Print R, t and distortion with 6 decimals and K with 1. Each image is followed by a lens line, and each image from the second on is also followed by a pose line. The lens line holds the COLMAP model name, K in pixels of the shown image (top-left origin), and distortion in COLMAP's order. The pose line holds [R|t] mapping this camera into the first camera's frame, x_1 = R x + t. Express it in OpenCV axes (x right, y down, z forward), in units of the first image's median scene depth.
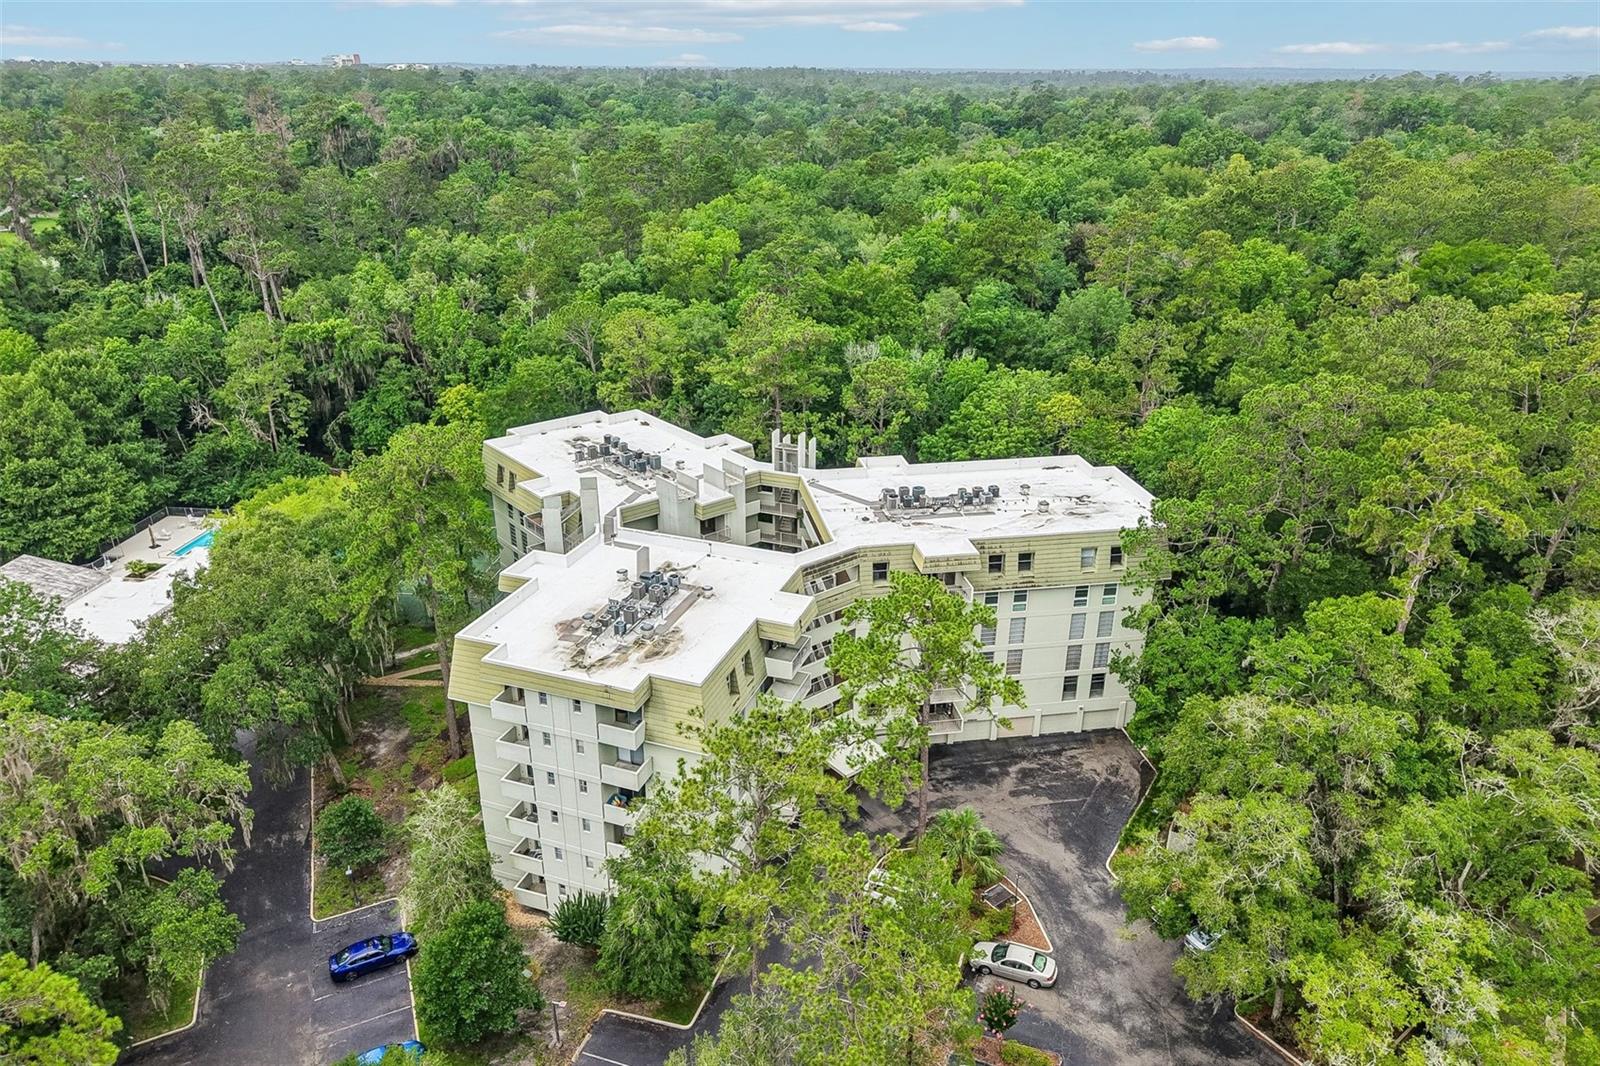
lens RADIAL K [[1069.0, 0, 817.9], [0, 1069.0, 536.1], [0, 0, 1]] dist [0.126983, -0.220210]
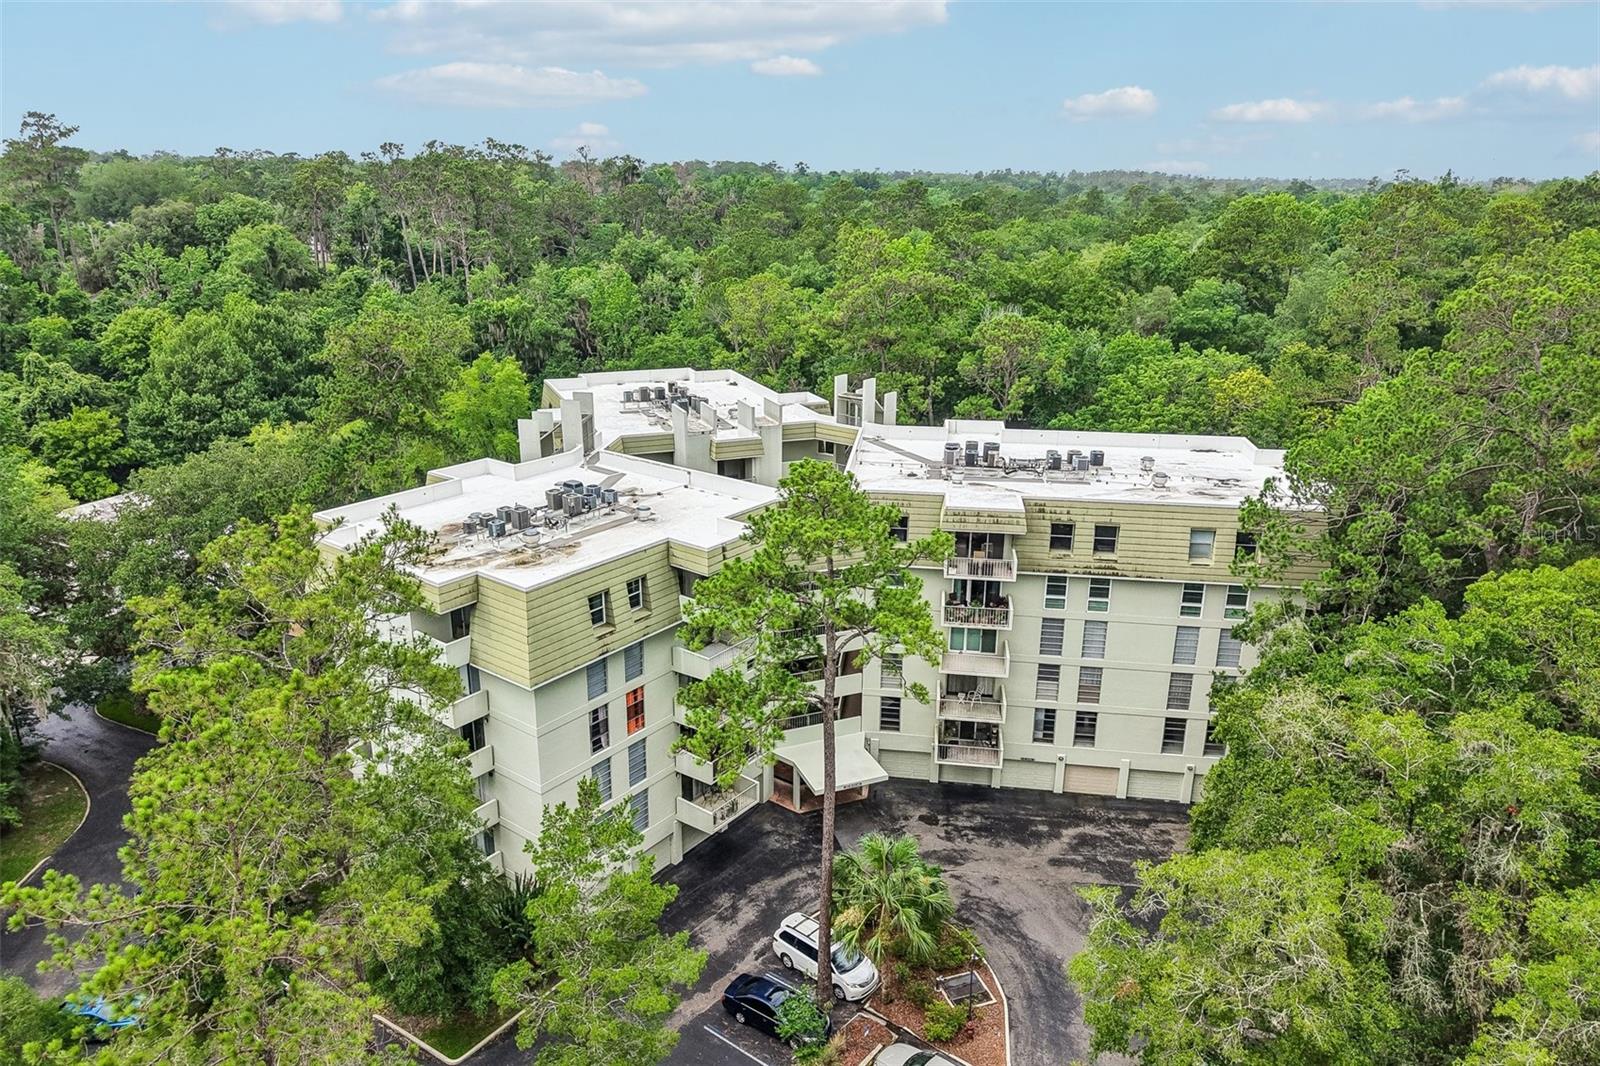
lens RADIAL K [[1069.1, 0, 795.3], [0, 1069.1, 534.4], [0, 0, 1]] dist [0.051247, -0.048421]
pose [[0.948768, 0.093566, -0.301801, 0.154092], [-0.121139, 0.989878, -0.073934, 0.071693], [0.291829, 0.106706, 0.950500, 0.186723]]
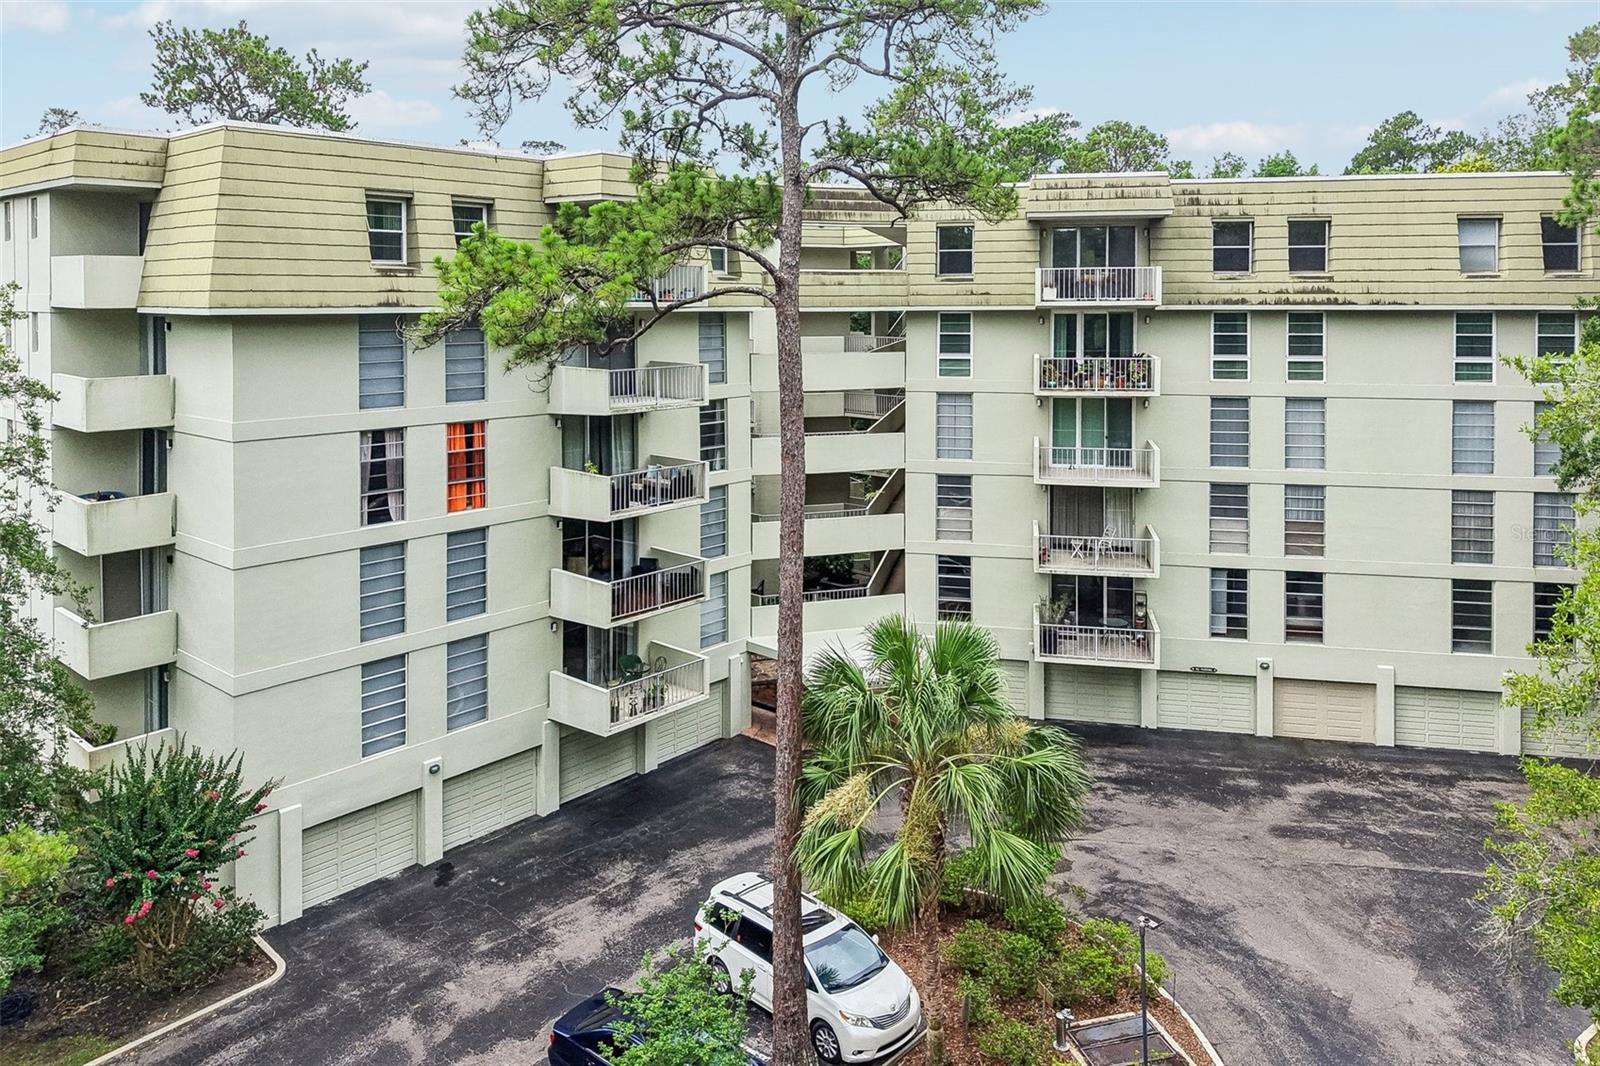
lens RADIAL K [[1144.2, 0, 801.0], [0, 1144.2, 313.0], [0, 0, 1]] dist [0.010654, 0.004155]
pose [[0.926733, -0.008073, -0.375634, 0.128639], [-0.140052, 0.920293, -0.365303, 0.175242], [0.348642, 0.391146, 0.851735, 0.401324]]
